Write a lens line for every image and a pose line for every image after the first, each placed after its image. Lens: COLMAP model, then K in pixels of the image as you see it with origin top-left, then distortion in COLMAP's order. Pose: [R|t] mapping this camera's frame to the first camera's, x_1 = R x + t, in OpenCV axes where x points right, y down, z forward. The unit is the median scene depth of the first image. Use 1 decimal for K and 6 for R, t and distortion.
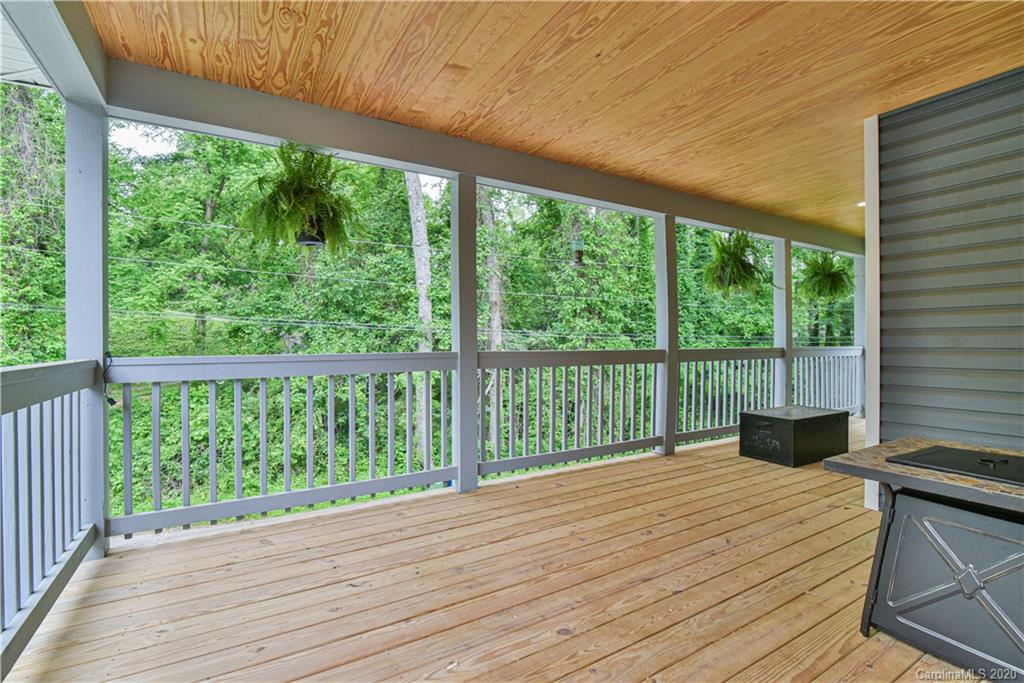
lens RADIAL K [[470.0, 0, 507.0], [0, 470.0, 342.1], [0, 0, 1]] dist [-0.020251, 0.000121]
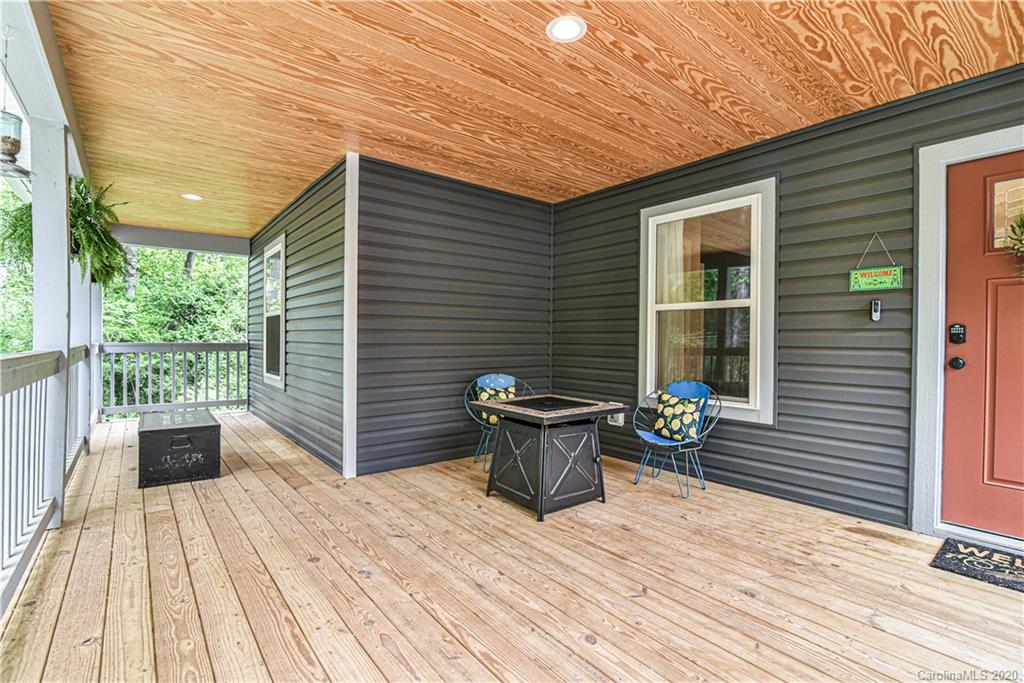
lens RADIAL K [[465.8, 0, 512.0], [0, 465.8, 341.5], [0, 0, 1]] dist [-0.020361, 0.000706]
pose [[-0.139145, -0.004726, 0.990261, -0.415022], [-0.006108, 0.999974, 0.003914, -0.001281], [-0.990253, -0.005504, -0.139170, 0.670727]]
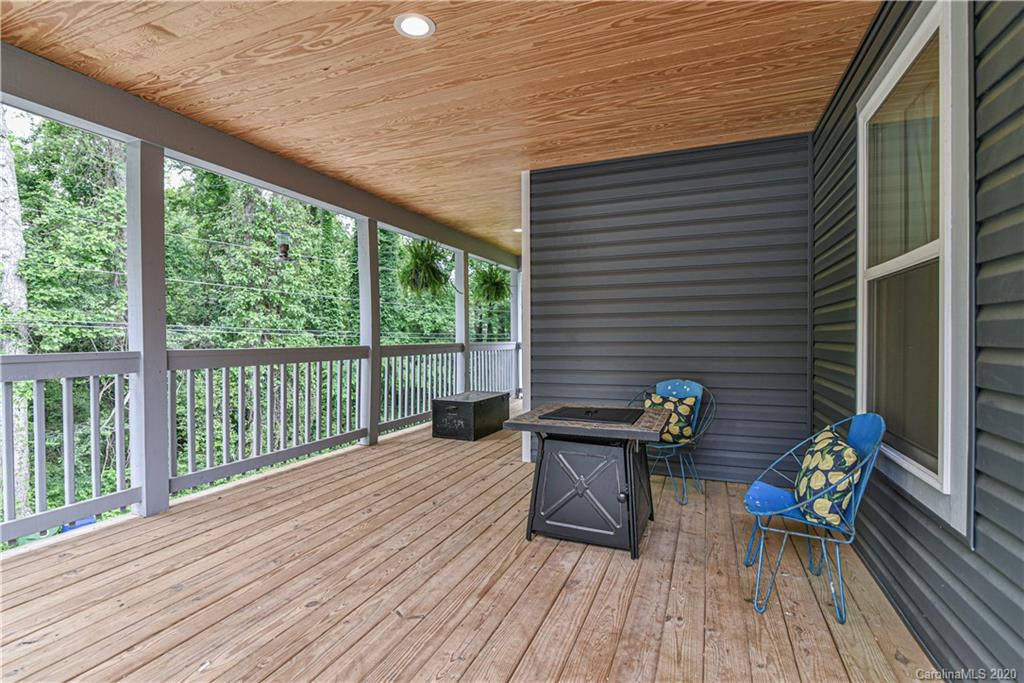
lens RADIAL K [[490.1, 0, 508.4], [0, 490.1, 342.4], [0, 0, 1]] dist [-0.019382, -0.000090]
pose [[0.799115, -0.008083, 0.601124, -0.098034], [0.003773, 0.999957, 0.008431, -0.000114], [-0.601167, -0.004470, 0.799111, -0.095380]]
